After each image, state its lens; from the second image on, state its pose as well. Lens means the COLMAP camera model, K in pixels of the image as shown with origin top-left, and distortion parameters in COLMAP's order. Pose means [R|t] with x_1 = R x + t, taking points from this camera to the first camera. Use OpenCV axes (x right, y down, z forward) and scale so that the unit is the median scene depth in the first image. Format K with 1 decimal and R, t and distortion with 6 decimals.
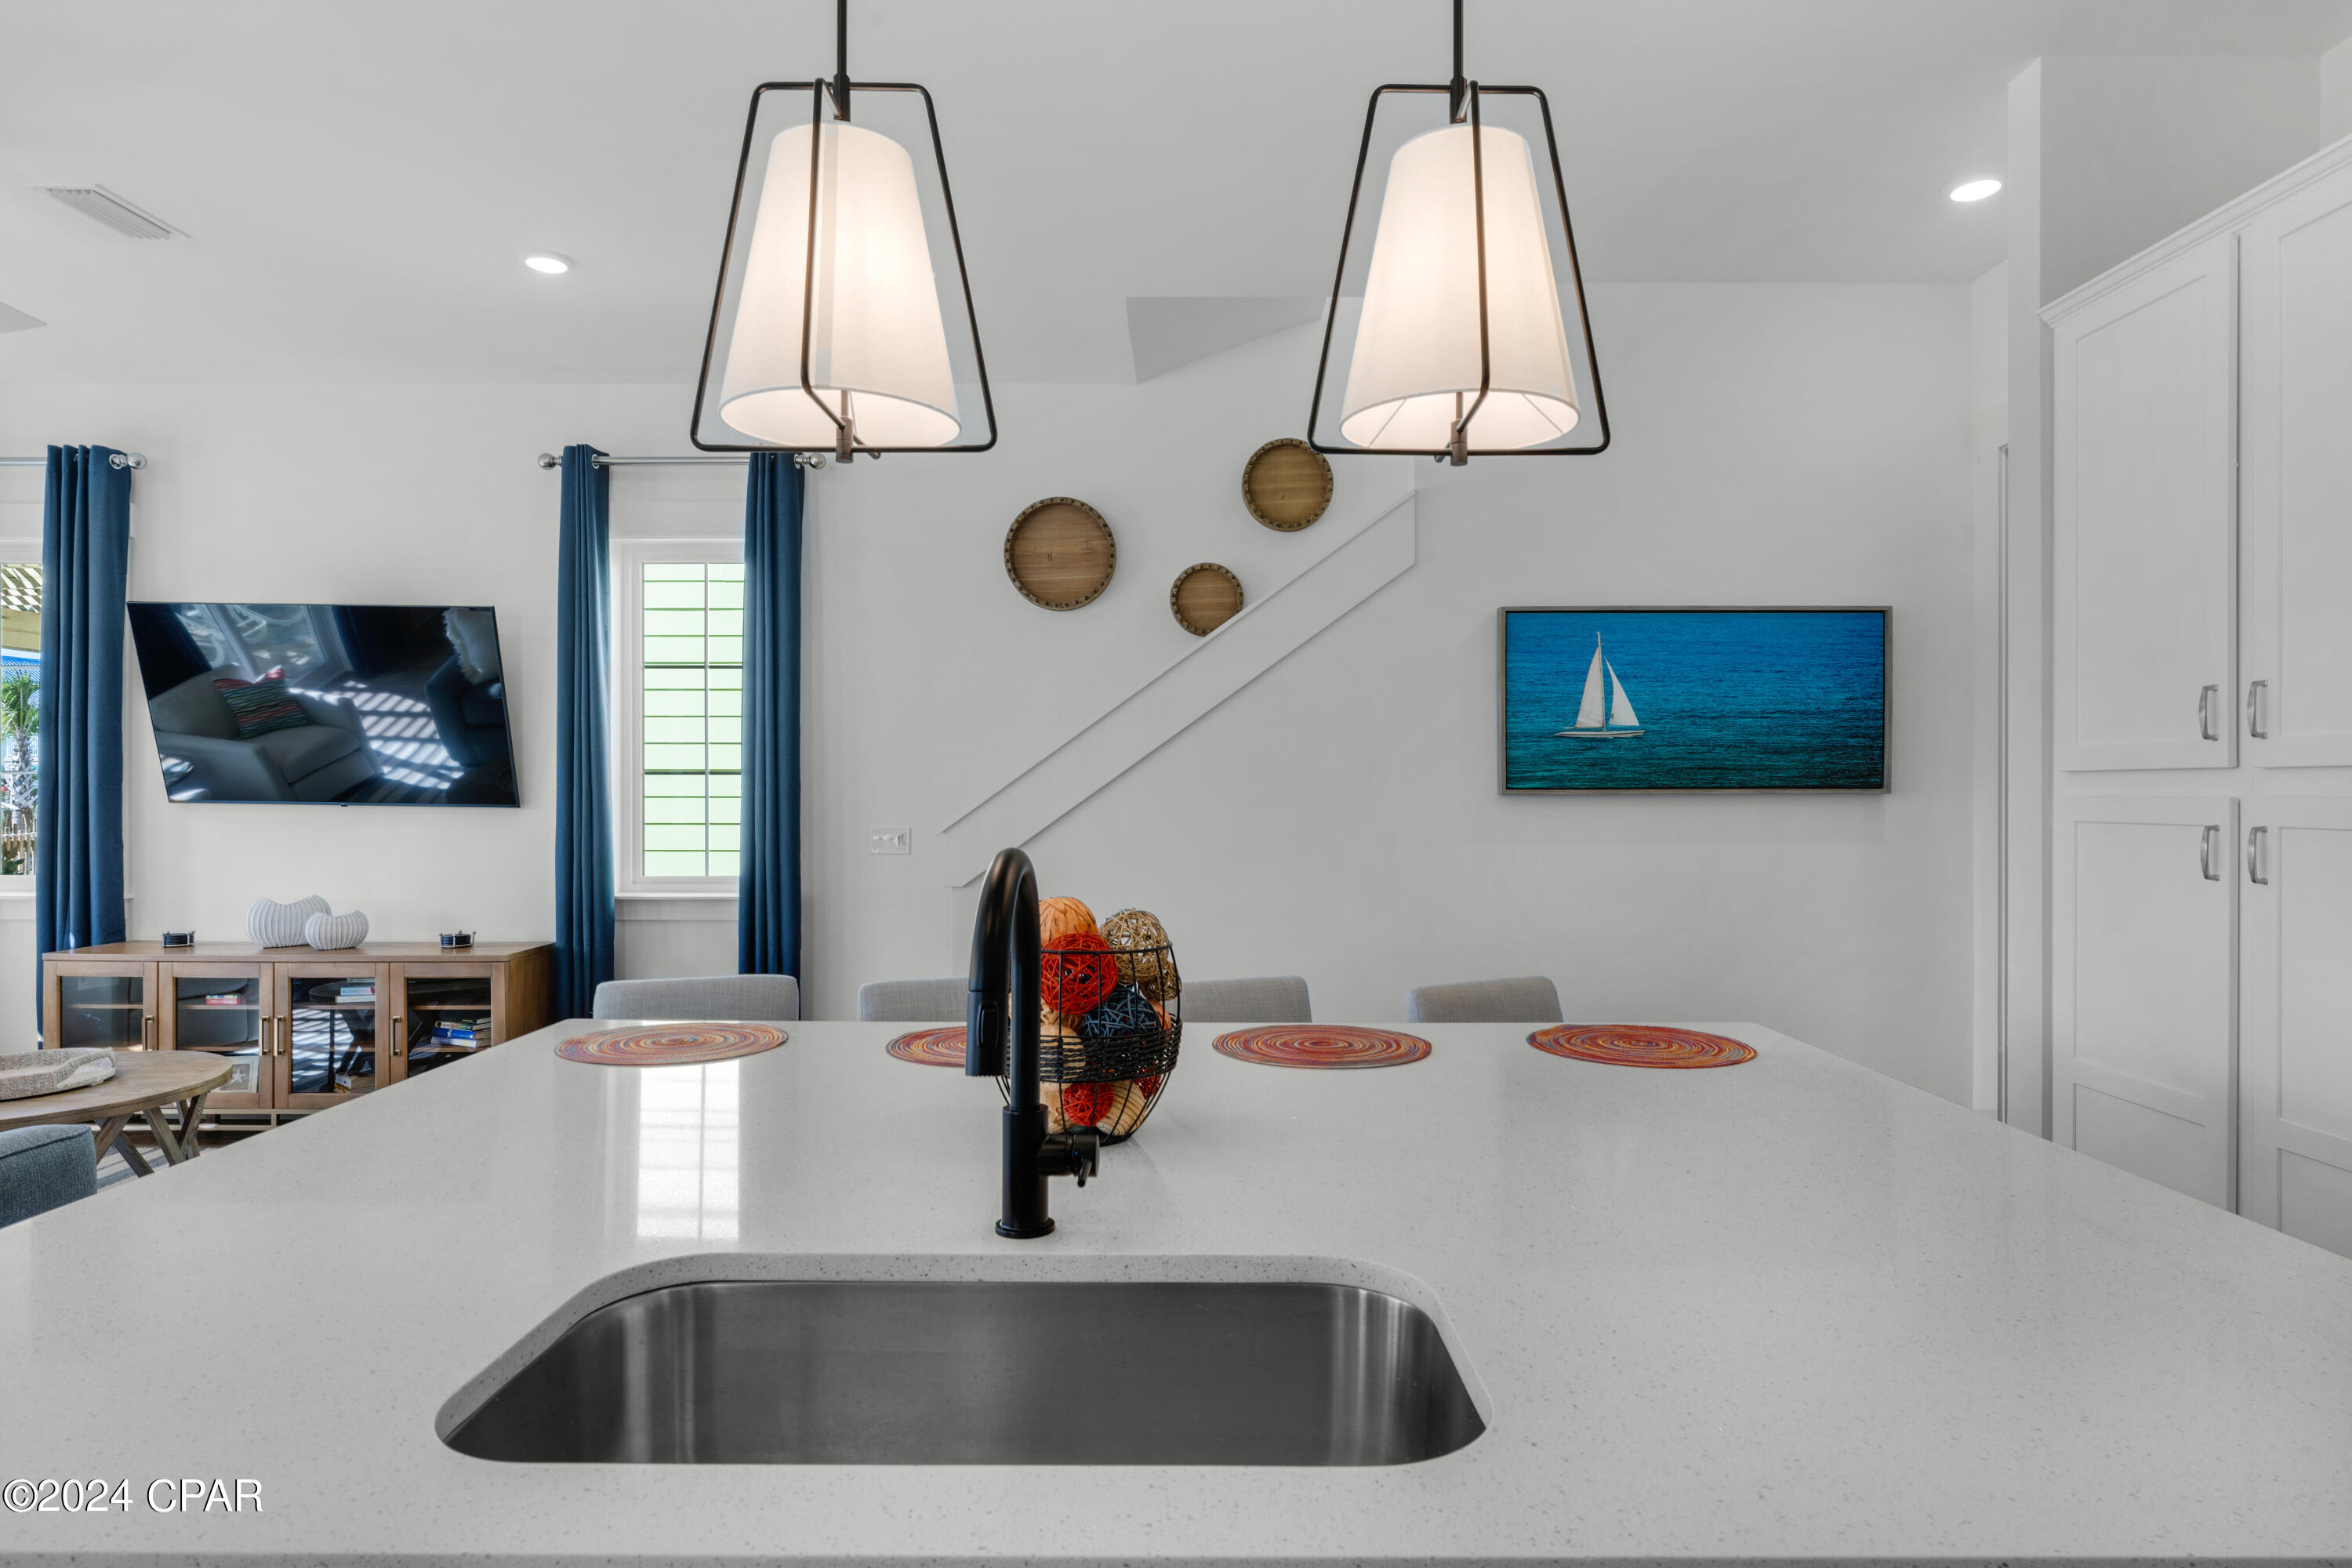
lens RADIAL K [[1306.9, 0, 1177.5], [0, 1306.9, 783.3], [0, 0, 1]] dist [-0.000631, 0.000133]
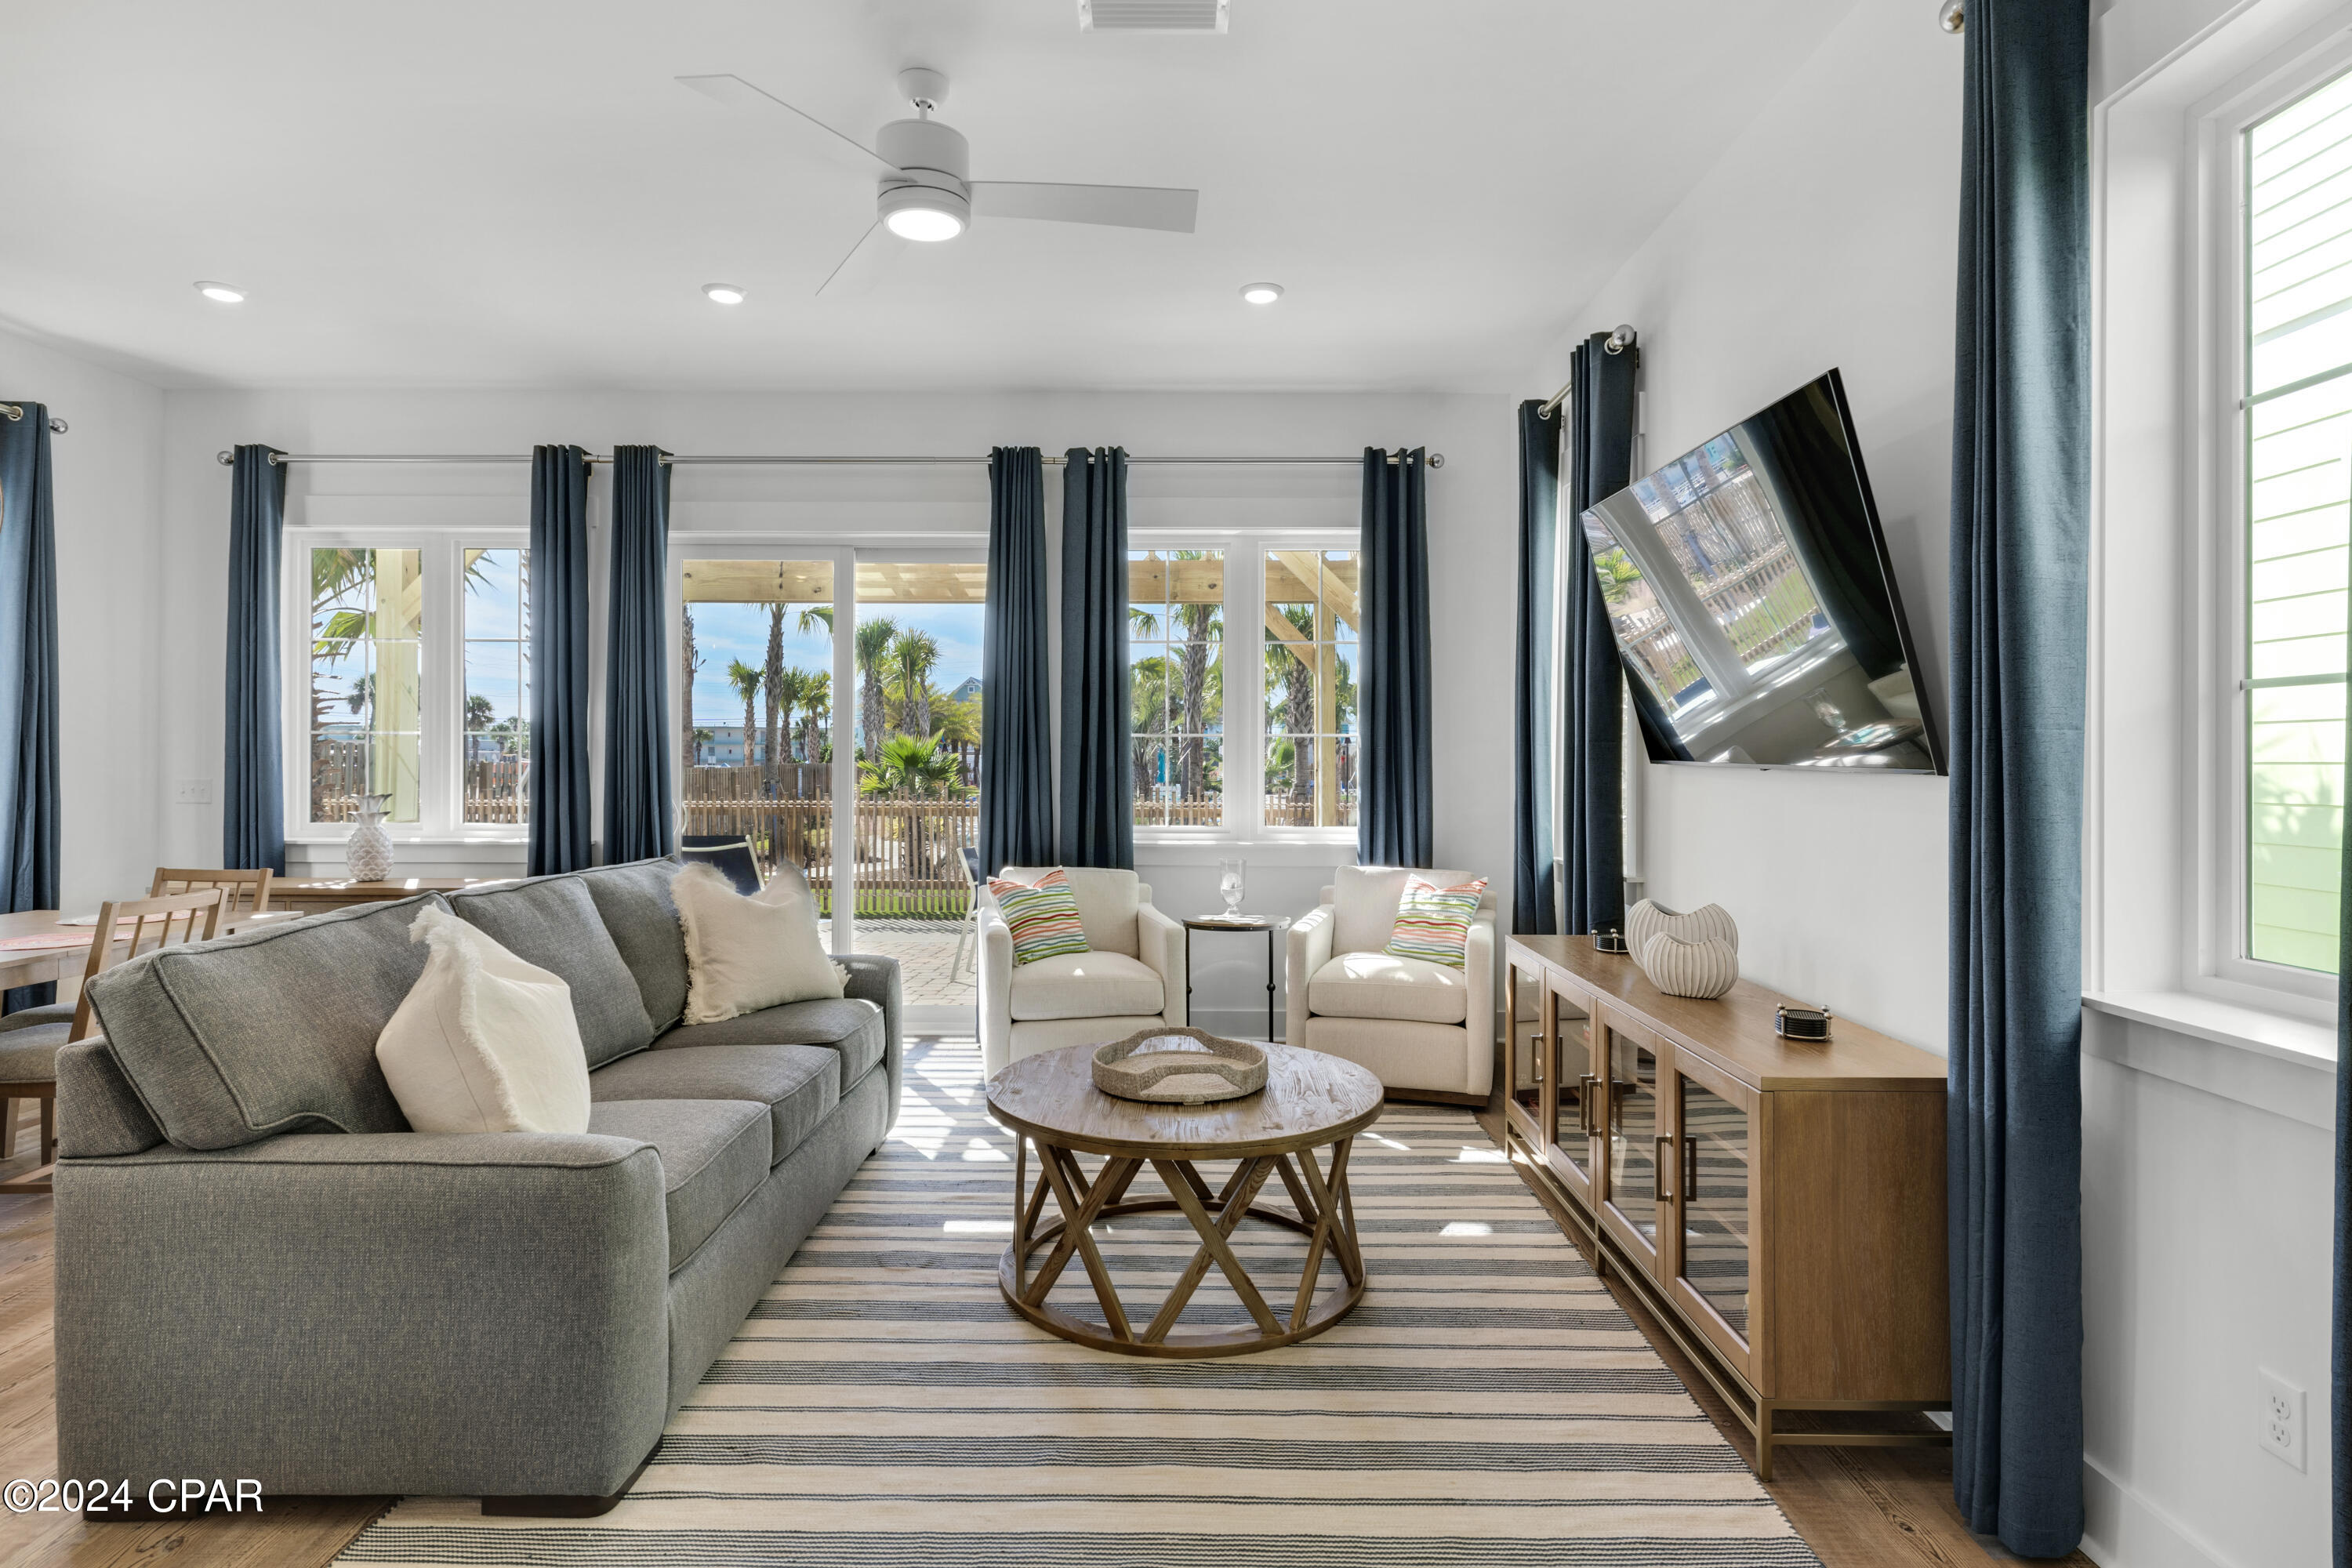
lens RADIAL K [[1183.1, 0, 1188.7], [0, 1183.1, 769.2], [0, 0, 1]] dist [-0.000870, 0.000101]
pose [[0.002371, 0.005633, -0.999981, -0.074858], [-0.002564, 0.999981, 0.005627, 0.015169], [0.999994, 0.002551, 0.002386, 0.751035]]
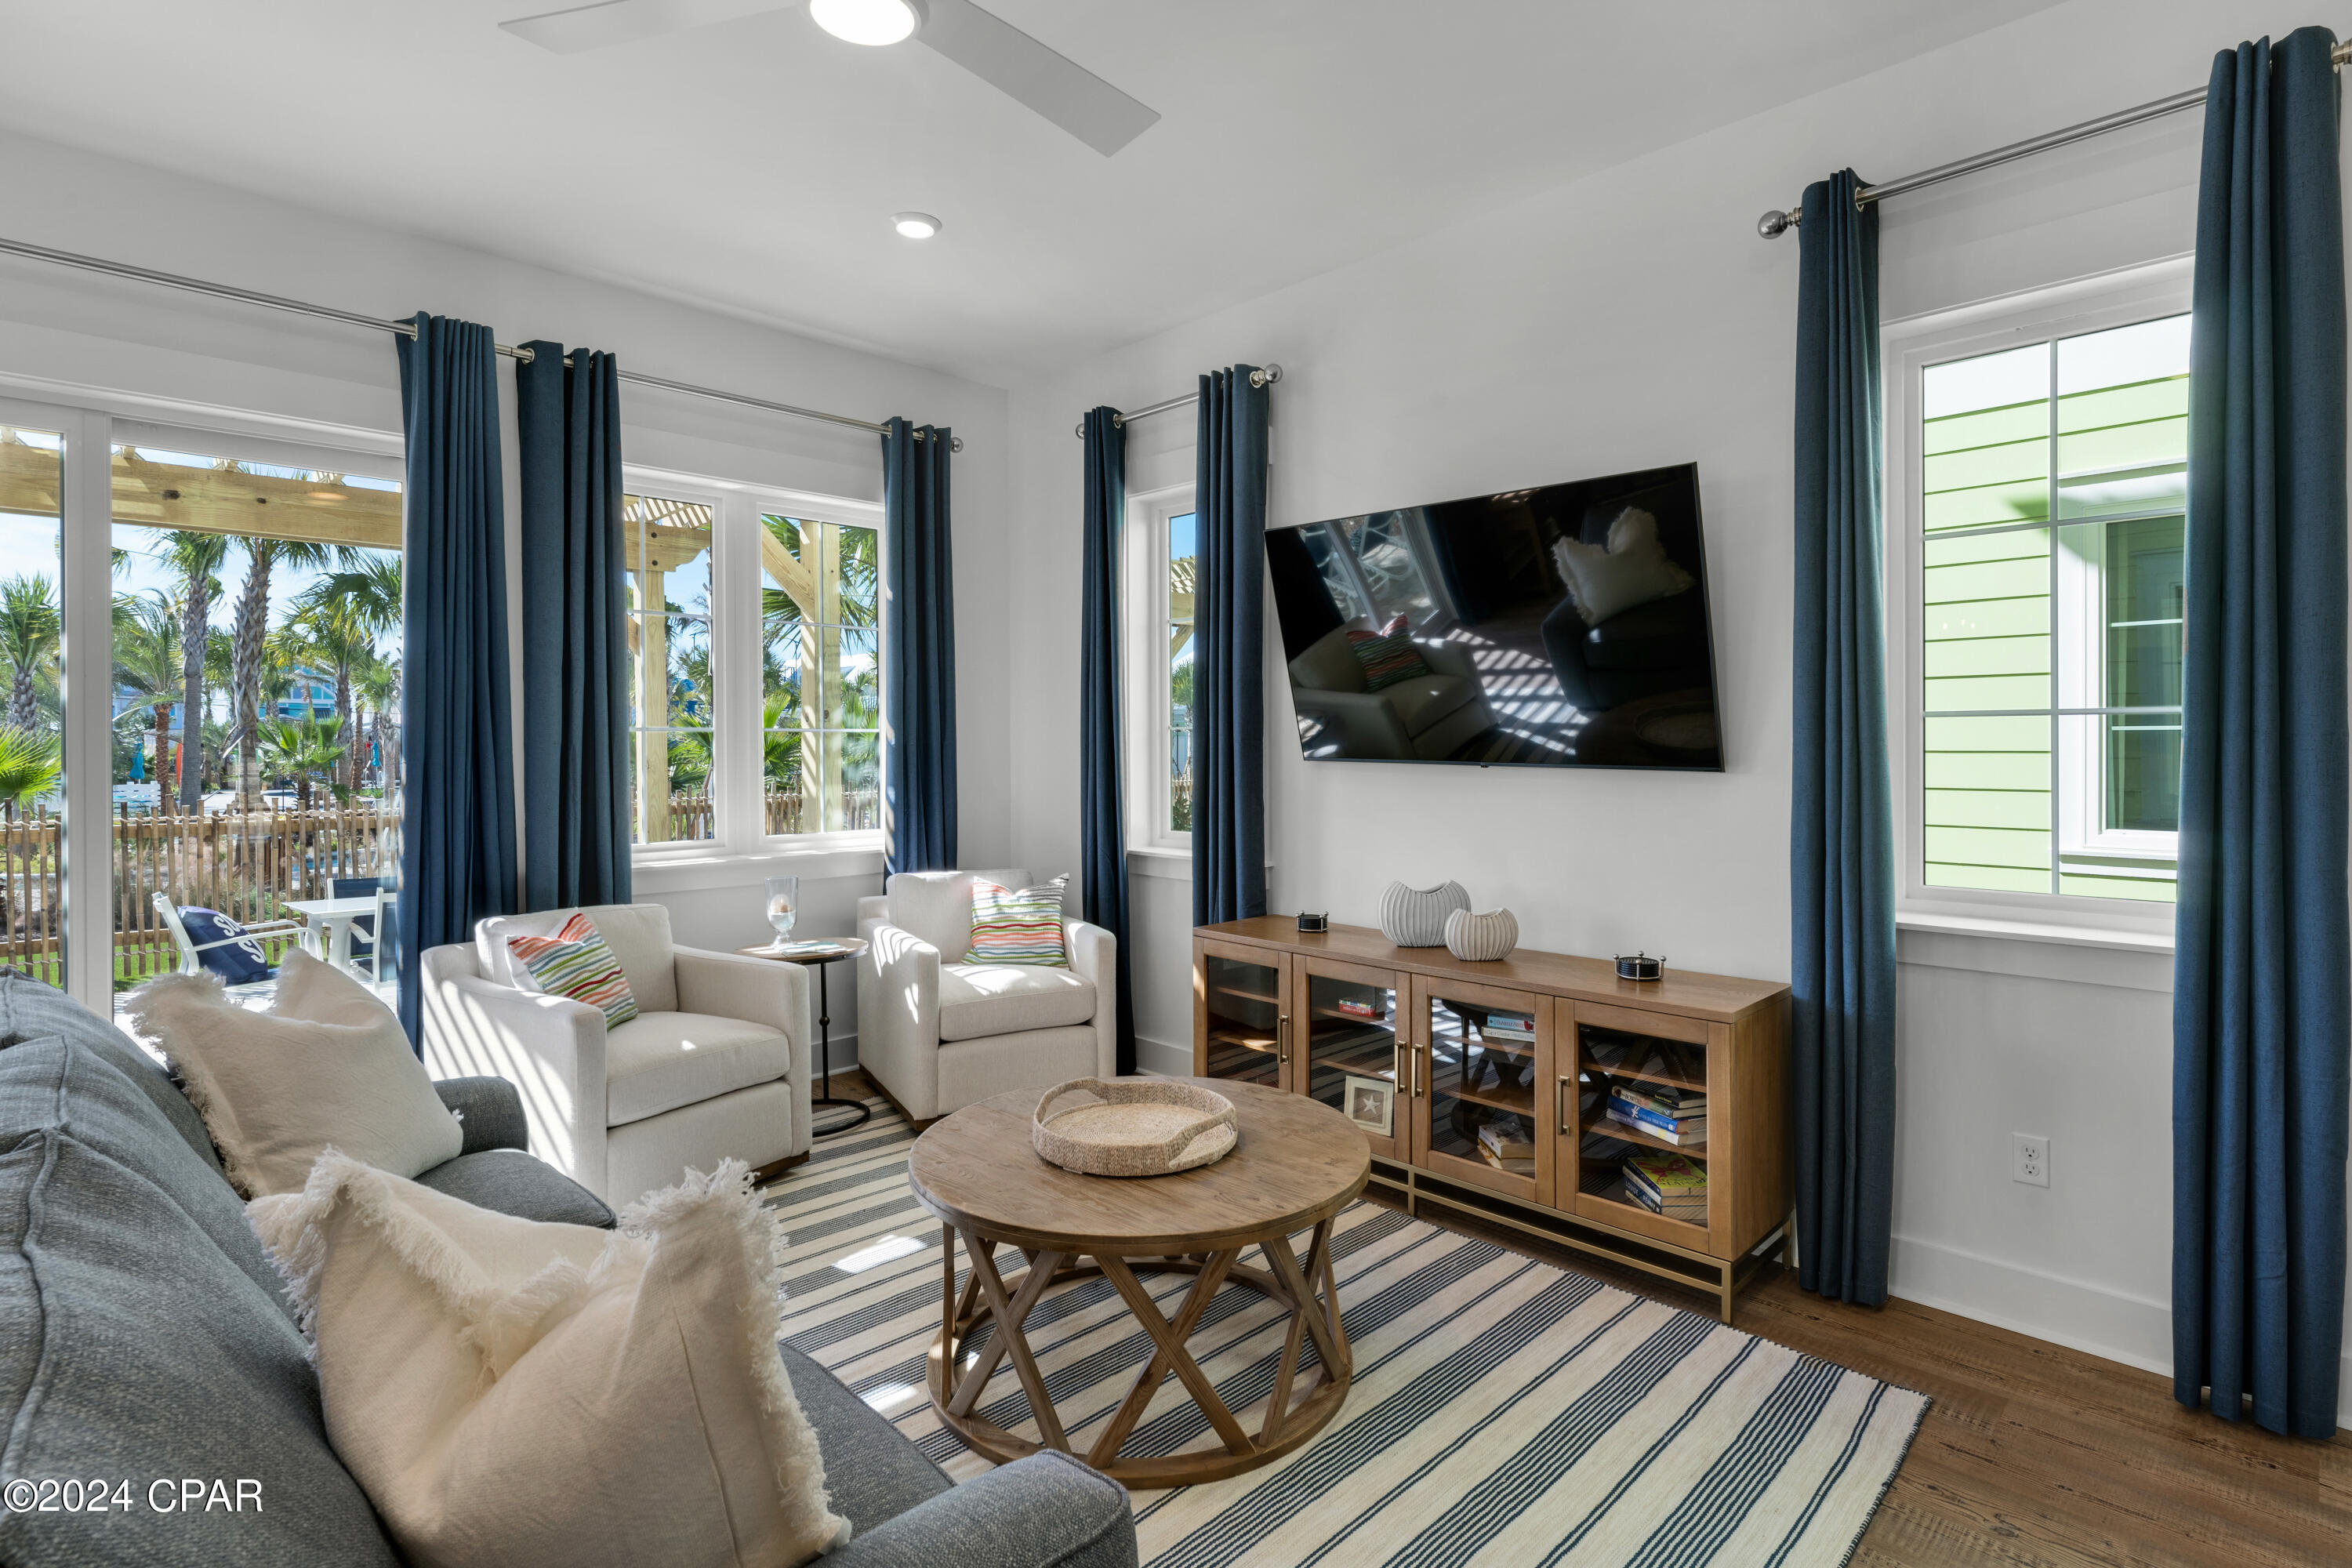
lens RADIAL K [[1142.0, 0, 1175.1], [0, 1142.0, 752.7], [0, 0, 1]] dist [-0.002614, -0.000522]
pose [[0.707074, 0.002204, -0.707137, -0.304399], [0.005651, 0.999946, 0.008767, 0.002268], [0.707117, -0.010195, 0.707023, 0.414513]]
